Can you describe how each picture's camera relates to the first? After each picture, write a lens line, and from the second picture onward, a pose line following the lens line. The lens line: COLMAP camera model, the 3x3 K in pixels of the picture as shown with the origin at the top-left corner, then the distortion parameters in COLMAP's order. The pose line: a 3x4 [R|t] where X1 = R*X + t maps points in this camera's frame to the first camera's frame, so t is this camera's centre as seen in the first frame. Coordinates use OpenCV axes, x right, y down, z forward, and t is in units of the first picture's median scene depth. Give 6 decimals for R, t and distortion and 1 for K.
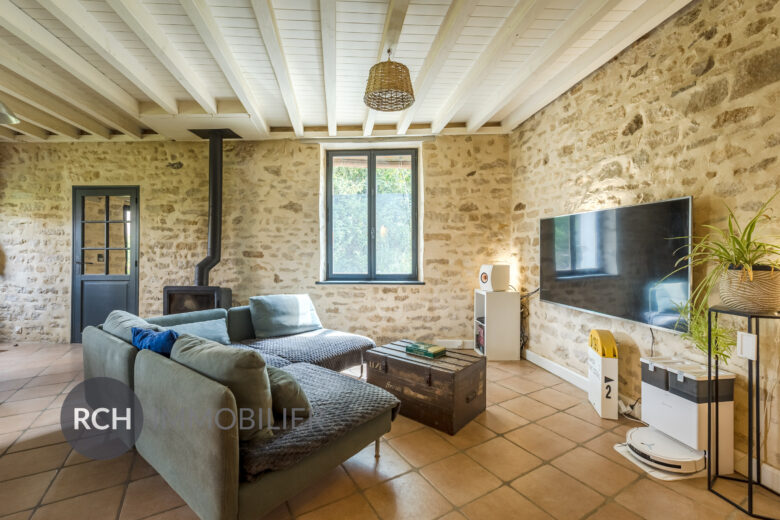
lens RADIAL K [[336.8, 0, 389.7], [0, 336.8, 255.9], [0, 0, 1]] dist [0.002538, 0.000557]
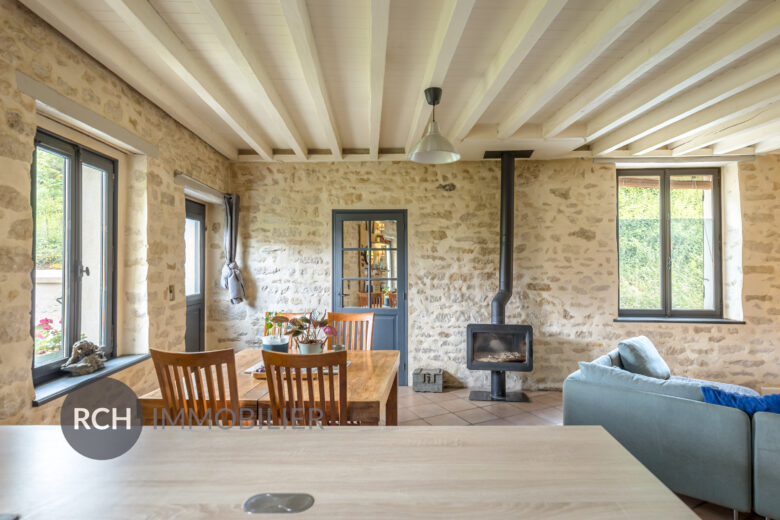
lens RADIAL K [[395.7, 0, 389.1], [0, 395.7, 255.8], [0, 0, 1]] dist [-0.000033, 0.000671]
pose [[0.999546, 0.005615, -0.029597, -0.763020], [-0.006214, 0.999777, -0.020191, -0.063154], [0.029477, 0.020366, 0.999358, -0.057856]]
